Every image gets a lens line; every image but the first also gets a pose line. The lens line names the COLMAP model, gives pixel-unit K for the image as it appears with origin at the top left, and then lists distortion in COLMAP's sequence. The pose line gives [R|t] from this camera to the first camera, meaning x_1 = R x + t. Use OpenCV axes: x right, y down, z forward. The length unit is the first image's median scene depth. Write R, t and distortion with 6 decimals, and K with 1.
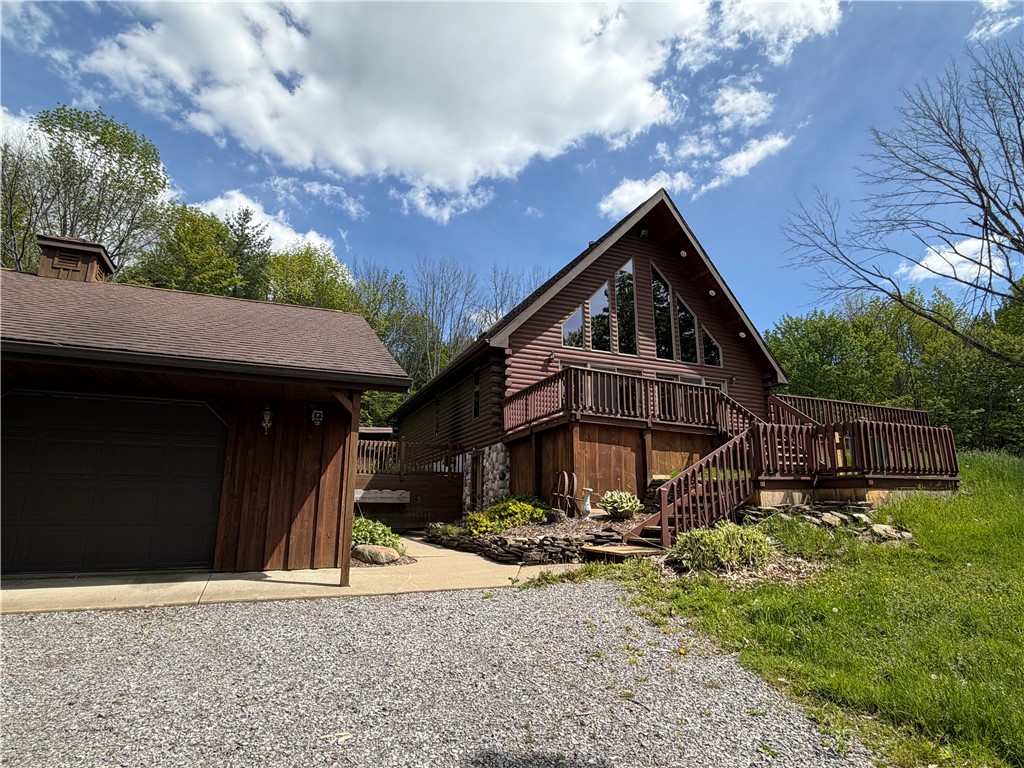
lens RADIAL K [[562.3, 0, 514.6], [0, 562.3, 379.6], [0, 0, 1]] dist [-0.000732, 0.000058]
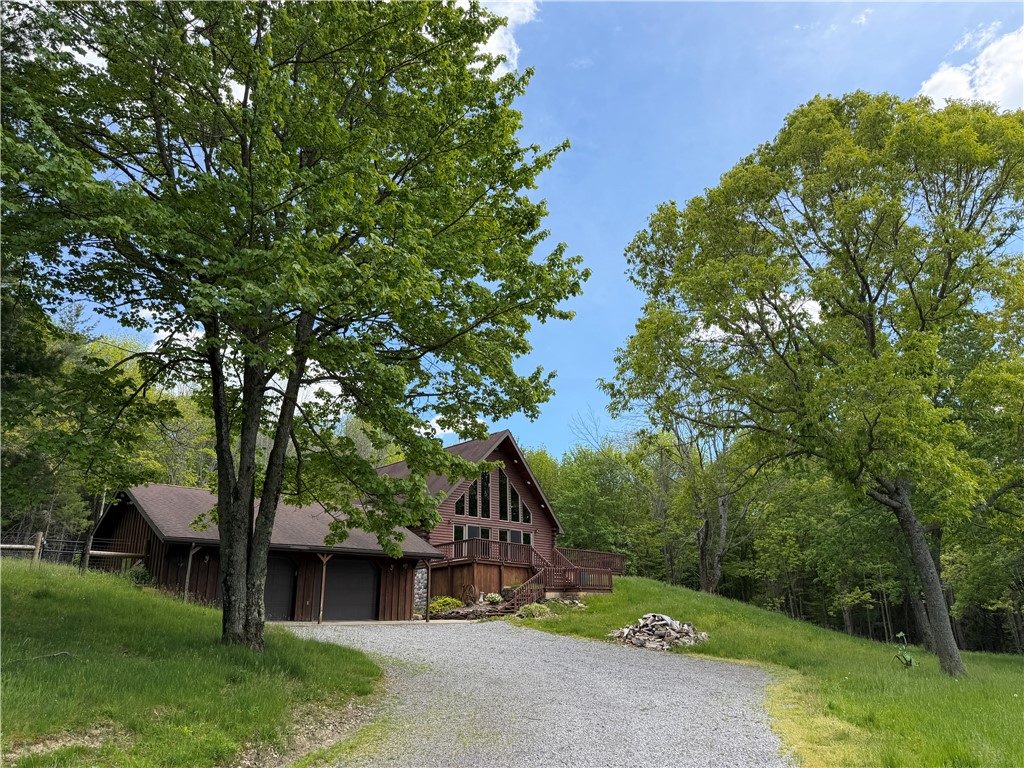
lens RADIAL K [[719.3, 0, 513.2], [0, 719.3, 387.1], [0, 0, 1]] dist [0.077979, -0.000039]
pose [[0.938163, 0.089303, 0.334477, -0.873796], [-0.058475, 0.993151, -0.101148, -0.382122], [-0.341219, 0.075334, 0.936960, -2.066479]]
